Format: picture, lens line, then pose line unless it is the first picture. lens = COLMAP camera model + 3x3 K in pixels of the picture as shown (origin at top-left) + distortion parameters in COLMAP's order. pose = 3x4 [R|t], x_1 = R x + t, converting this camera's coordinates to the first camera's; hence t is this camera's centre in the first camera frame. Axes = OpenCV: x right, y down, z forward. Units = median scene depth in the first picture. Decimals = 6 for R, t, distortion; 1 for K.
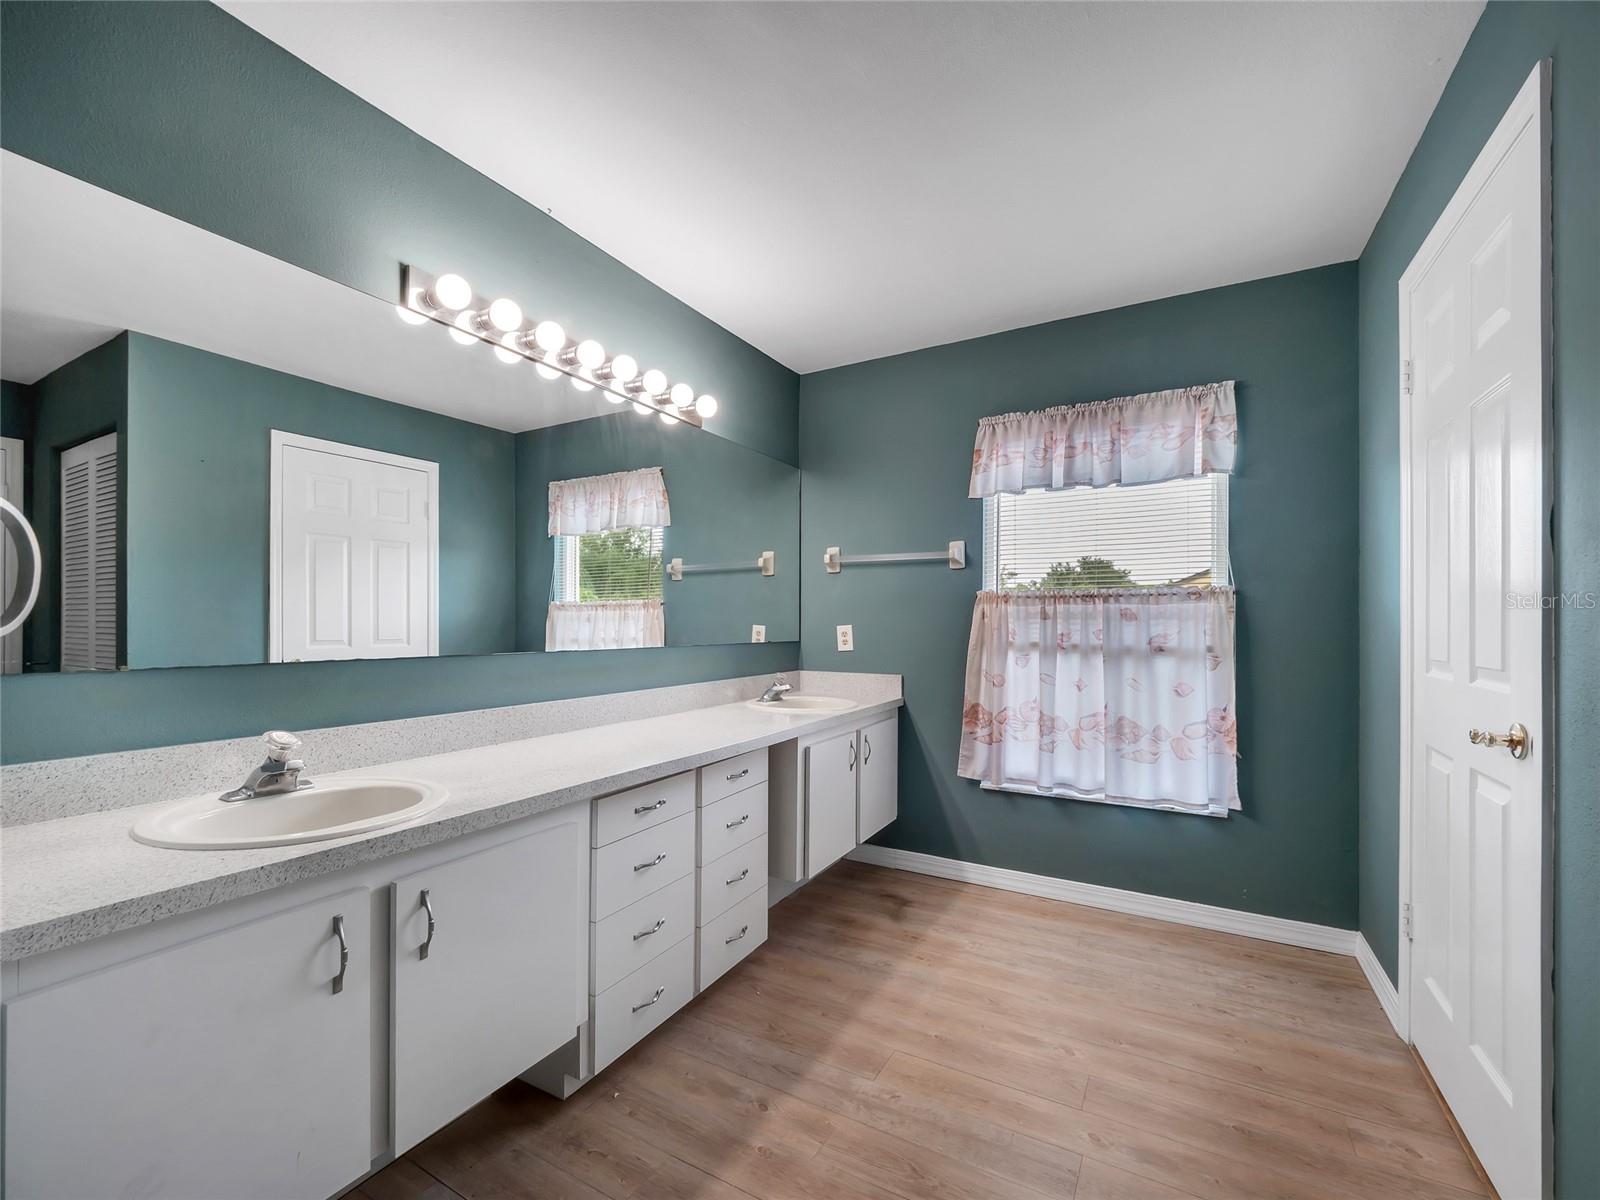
lens RADIAL K [[680.4, 0, 796.6], [0, 680.4, 624.4], [0, 0, 1]] dist [0.000716, 0.000054]
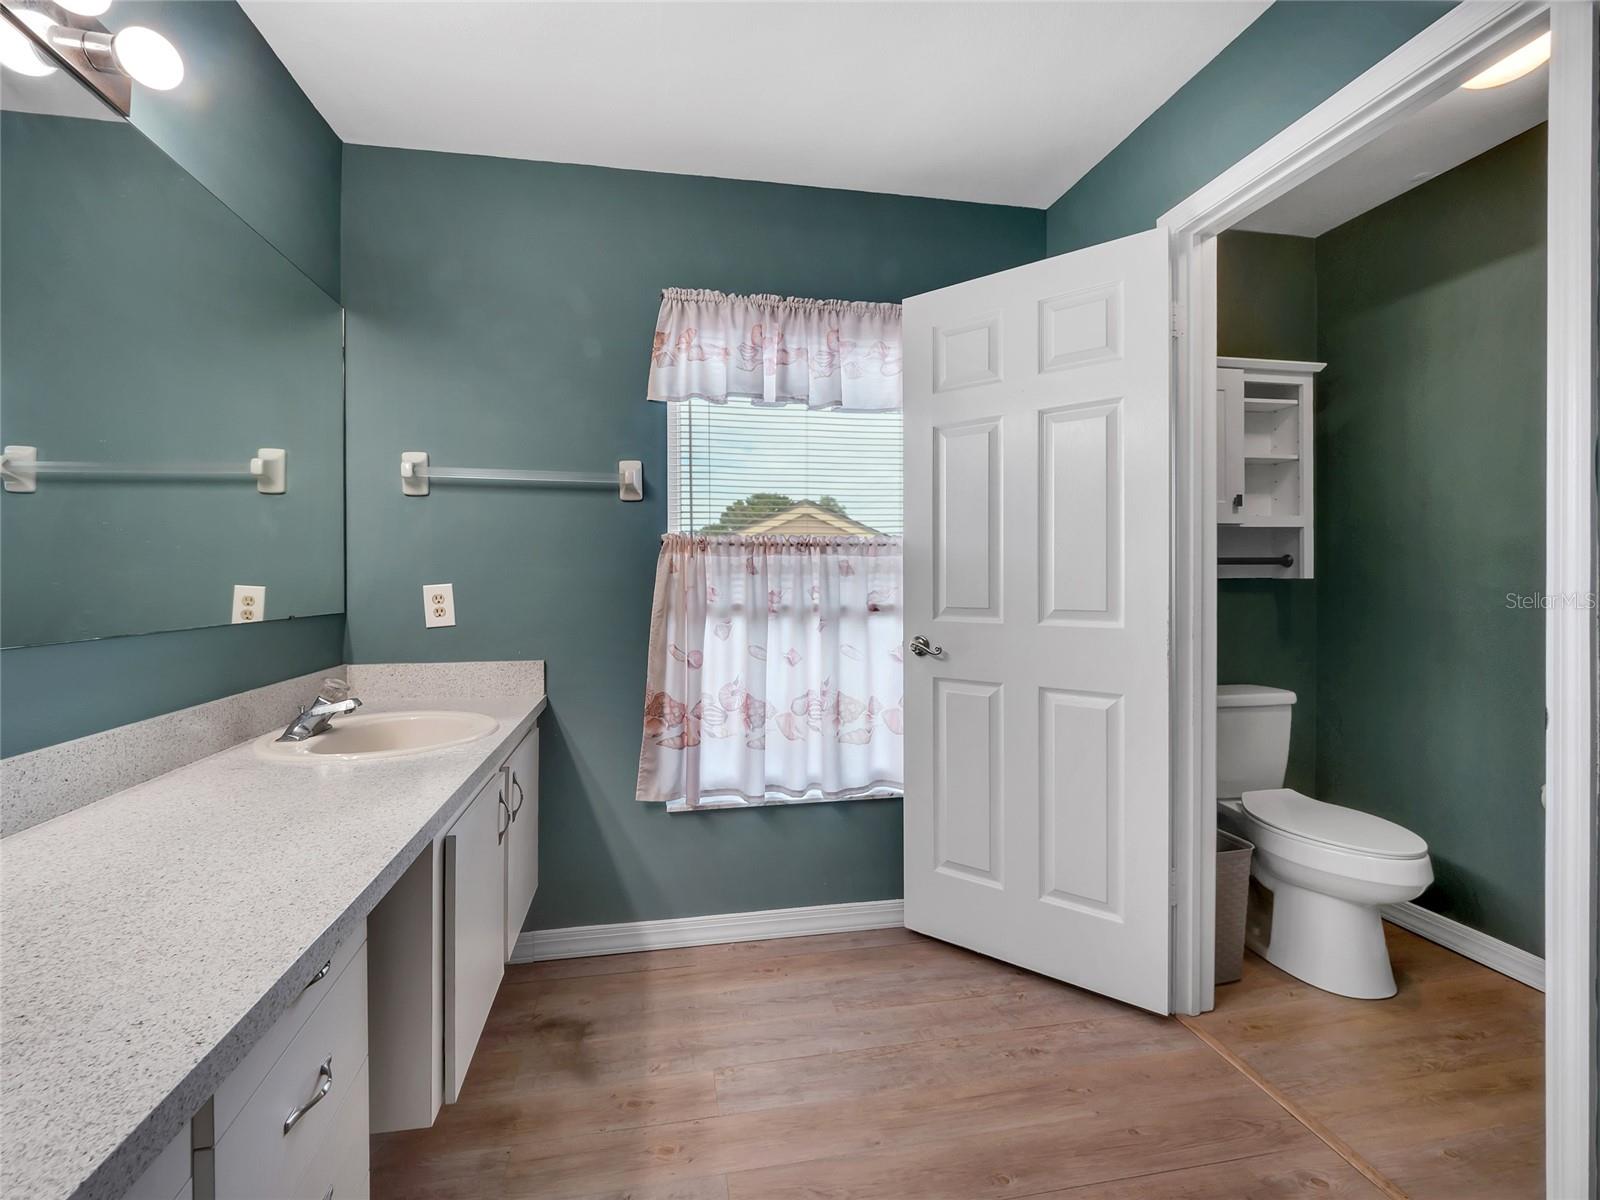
lens RADIAL K [[698.2, 0, 794.2], [0, 698.2, 580.9], [0, 0, 1]] dist [0.020644, -0.015664]
pose [[0.770823, -0.009383, 0.636980, -0.092308], [0.004162, 0.999944, 0.009694, -0.006979], [-0.637036, -0.004822, 0.770819, 0.365441]]
